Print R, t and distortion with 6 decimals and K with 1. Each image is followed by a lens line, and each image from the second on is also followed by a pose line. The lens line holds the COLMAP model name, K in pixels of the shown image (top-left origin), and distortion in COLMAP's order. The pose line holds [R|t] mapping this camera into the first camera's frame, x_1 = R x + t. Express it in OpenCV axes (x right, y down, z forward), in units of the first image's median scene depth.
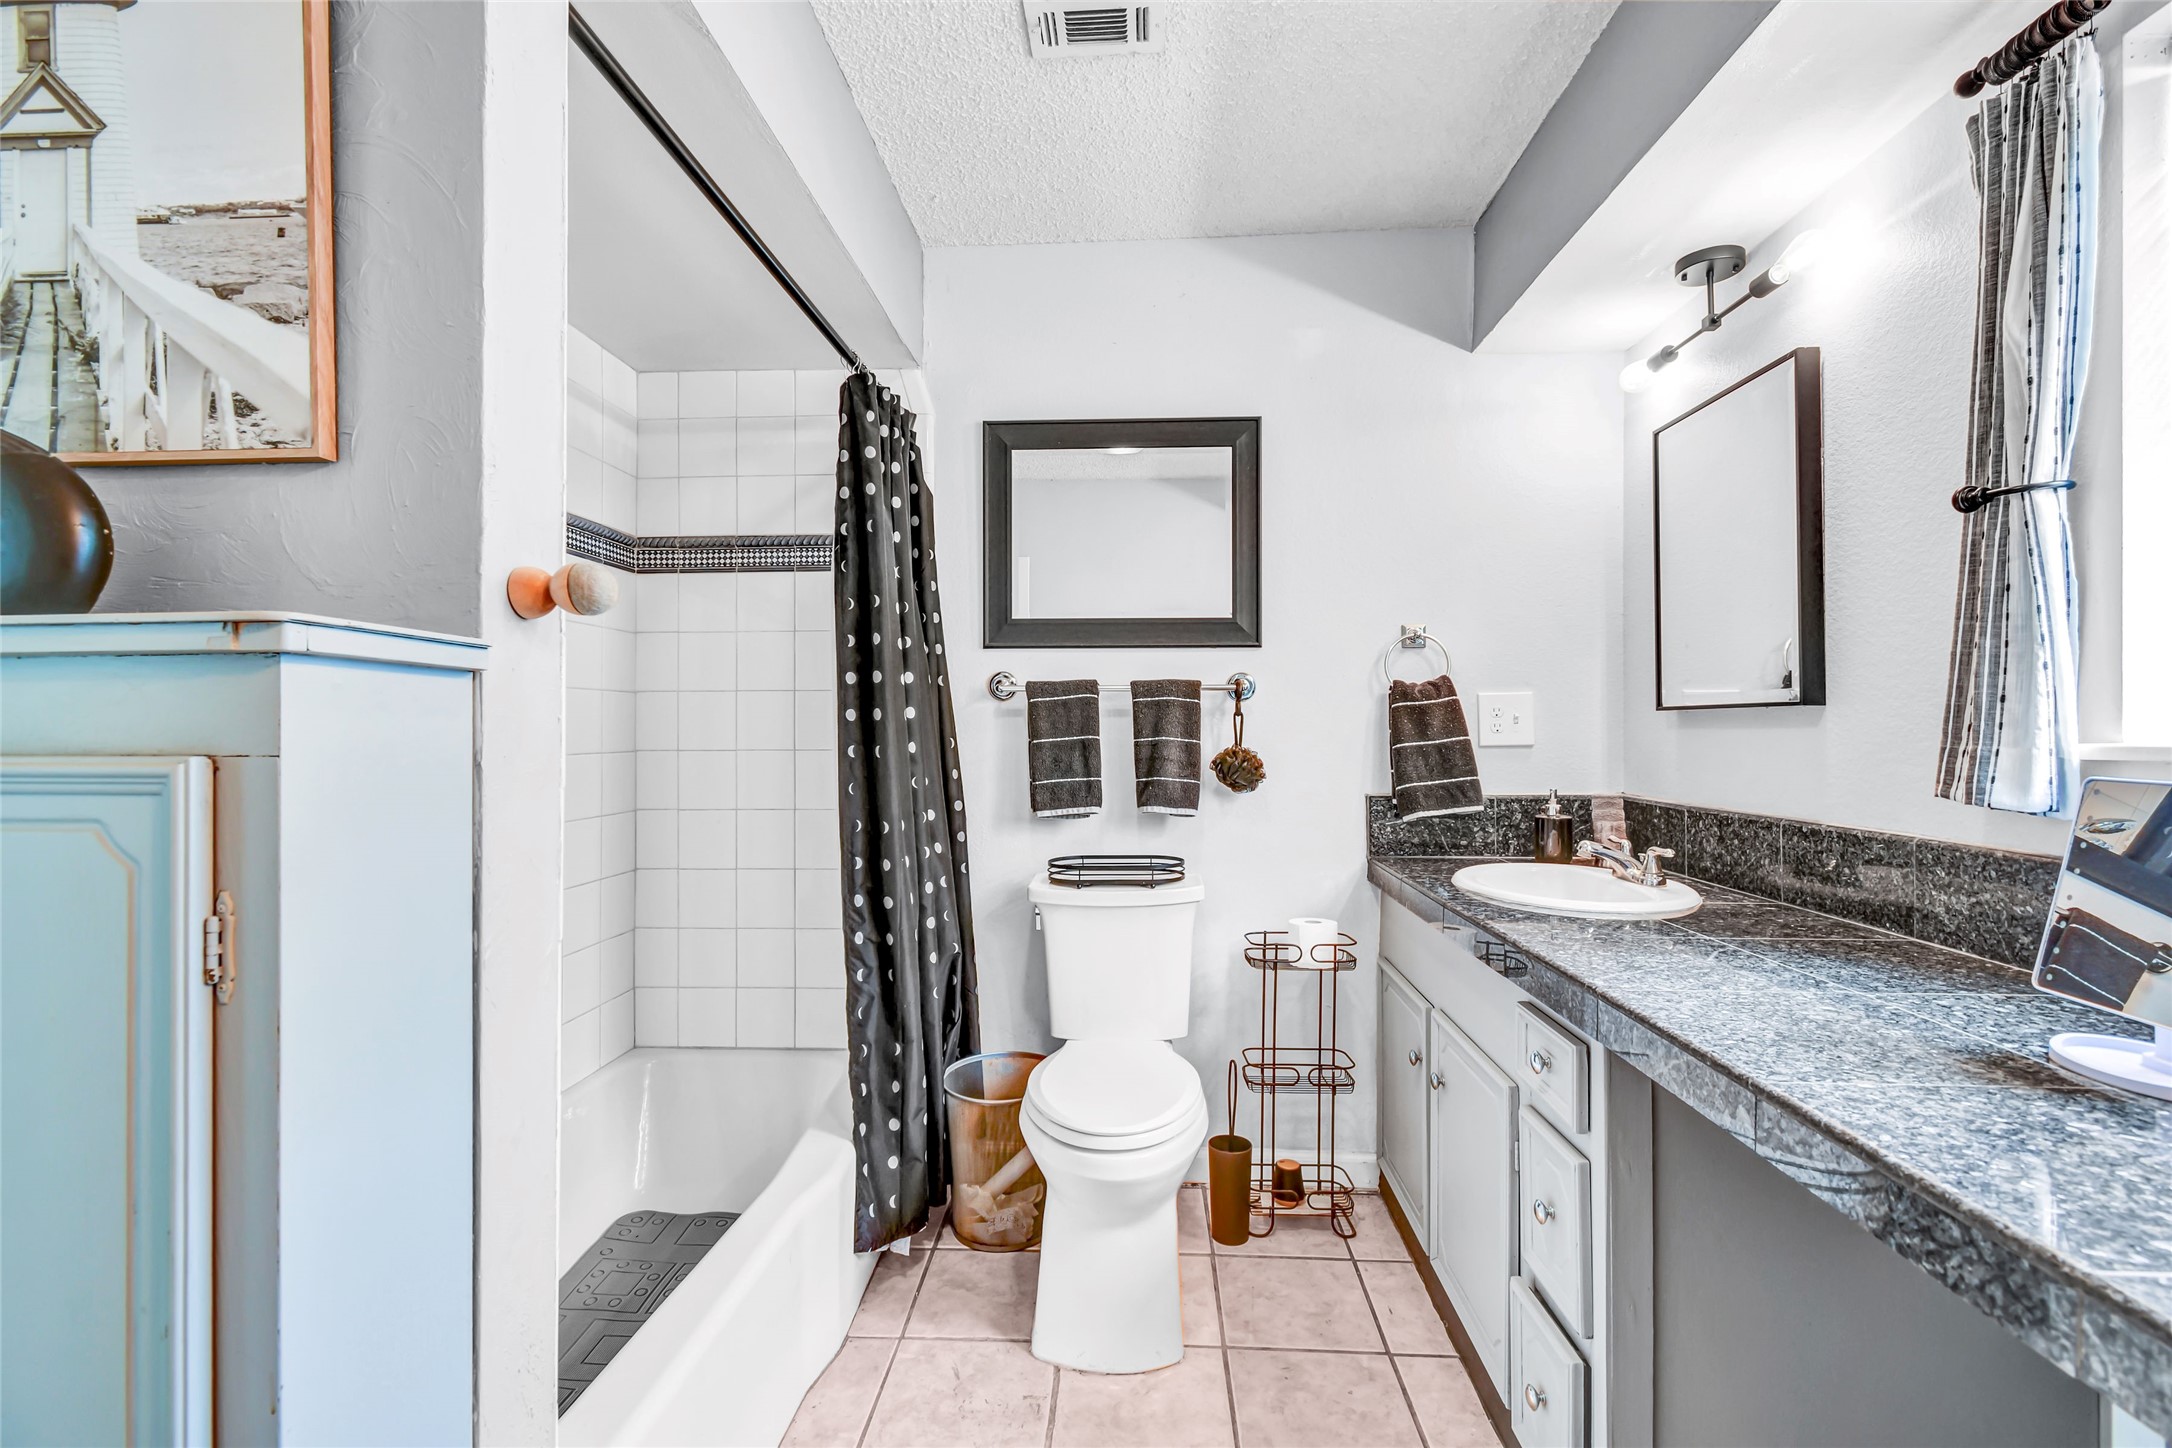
lens RADIAL K [[956.9, 0, 1090.3], [0, 956.9, 722.8], [0, 0, 1]] dist [0.004843, -0.002973]
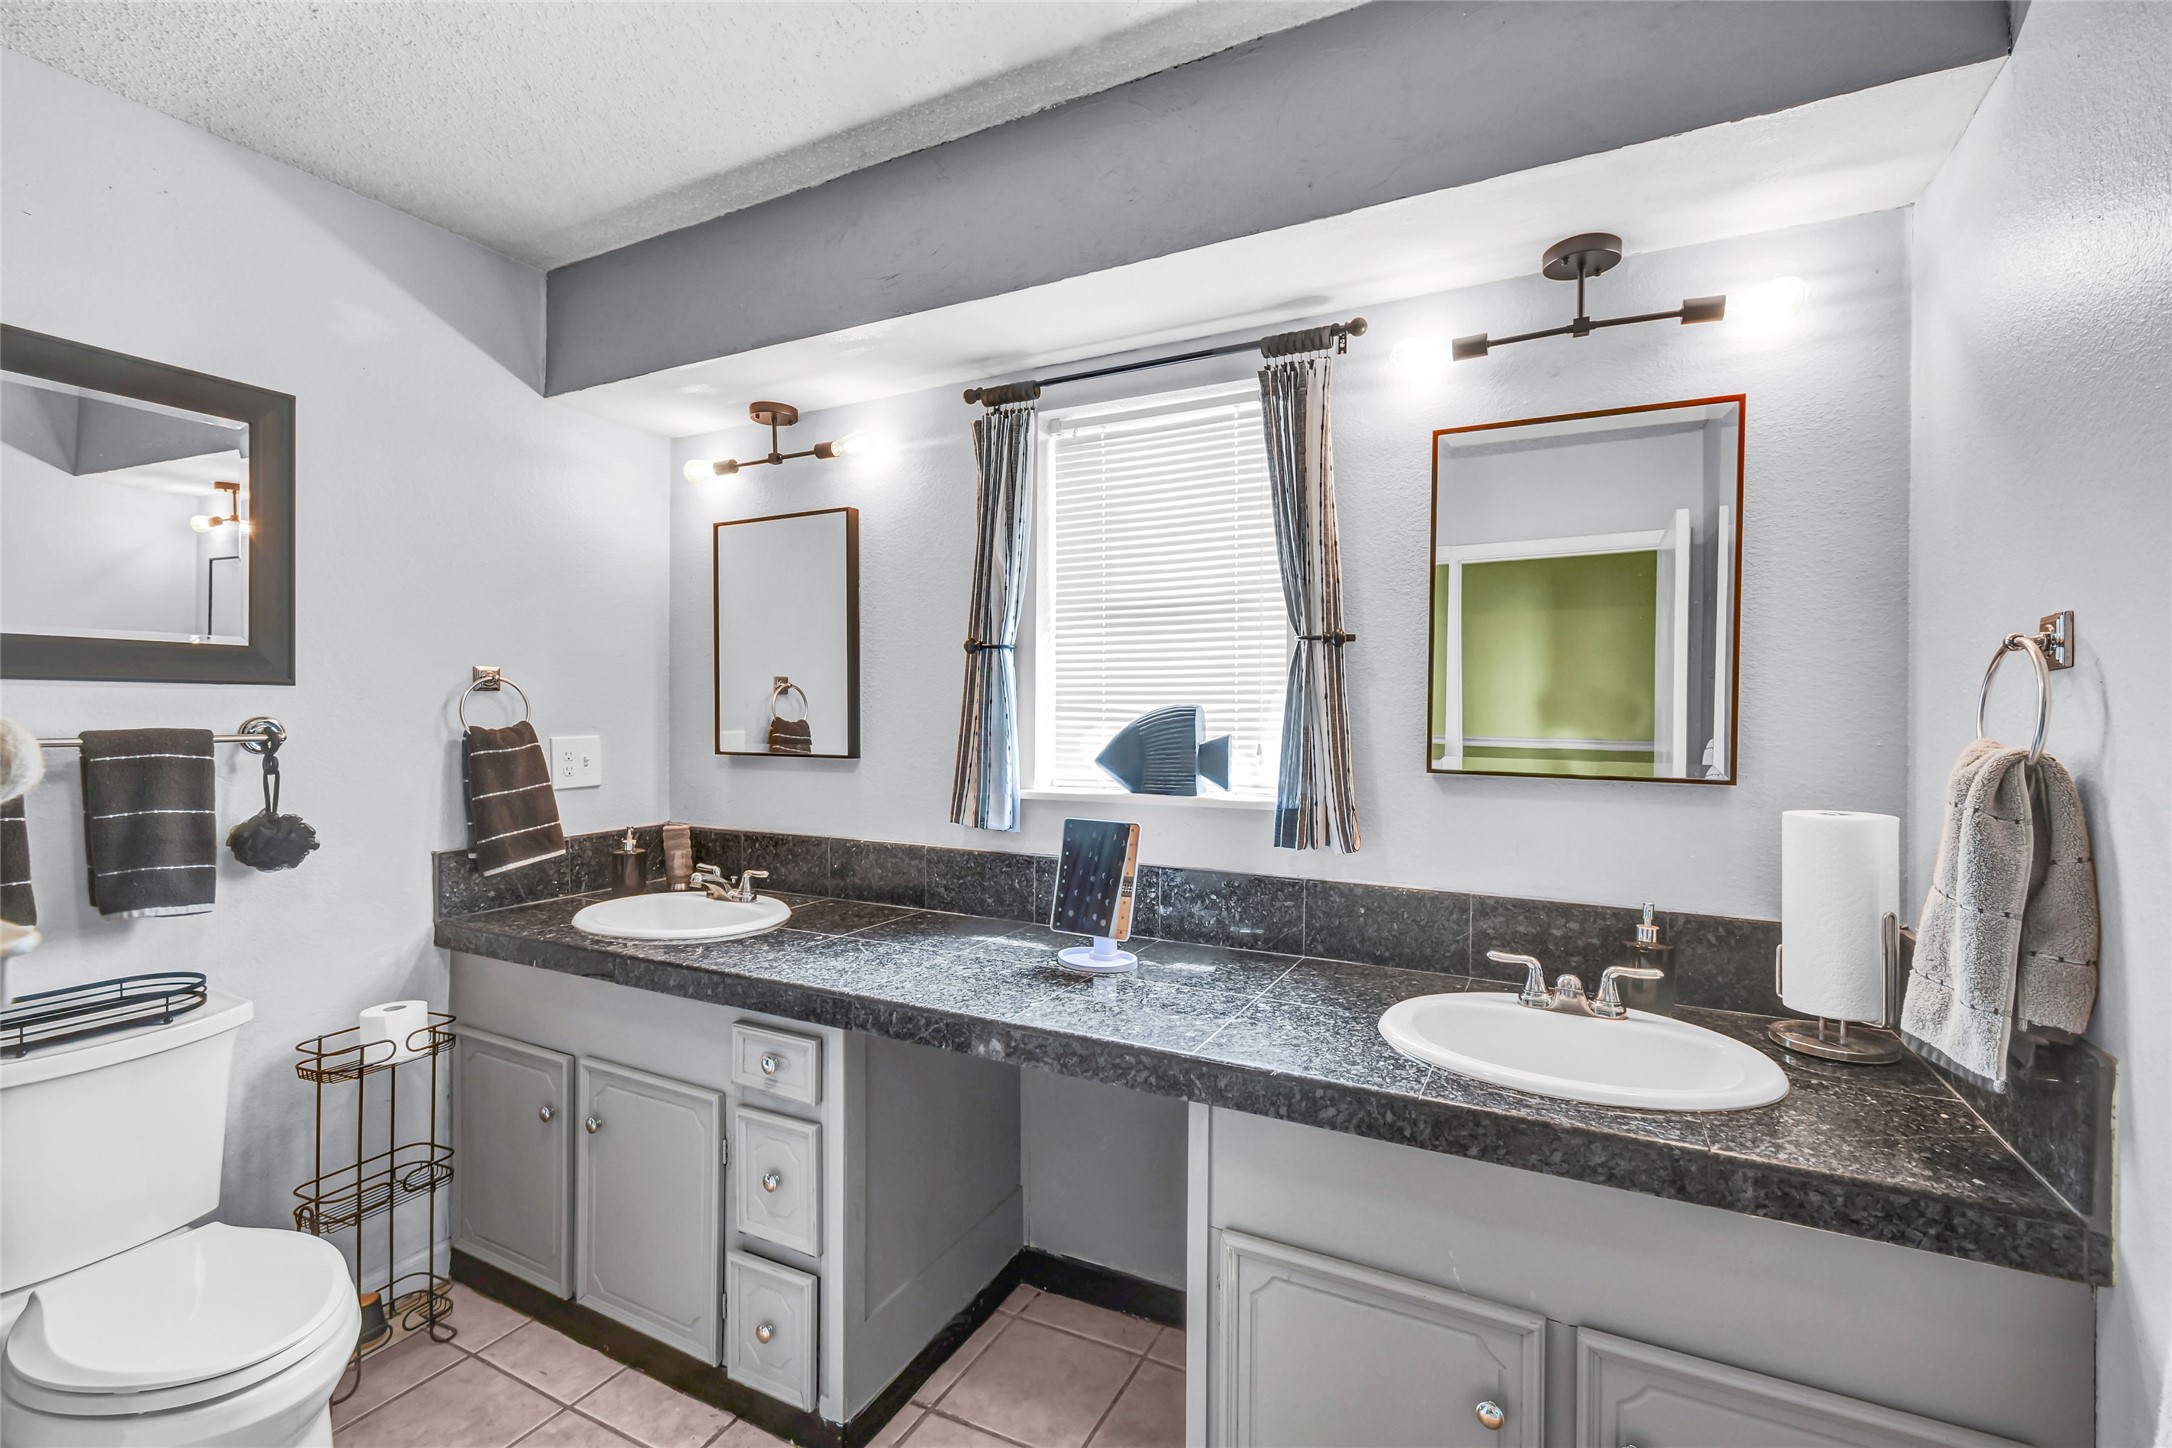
lens RADIAL K [[956.9, 0, 1090.9], [0, 956.9, 719.8], [0, 0, 1]] dist [0.004843, -0.002973]
pose [[0.404003, -0.005549, 0.914741, -0.320182], [-0.009930, 0.999896, 0.010452, -0.072417], [-0.914704, -0.013306, 0.403906, 0.073212]]
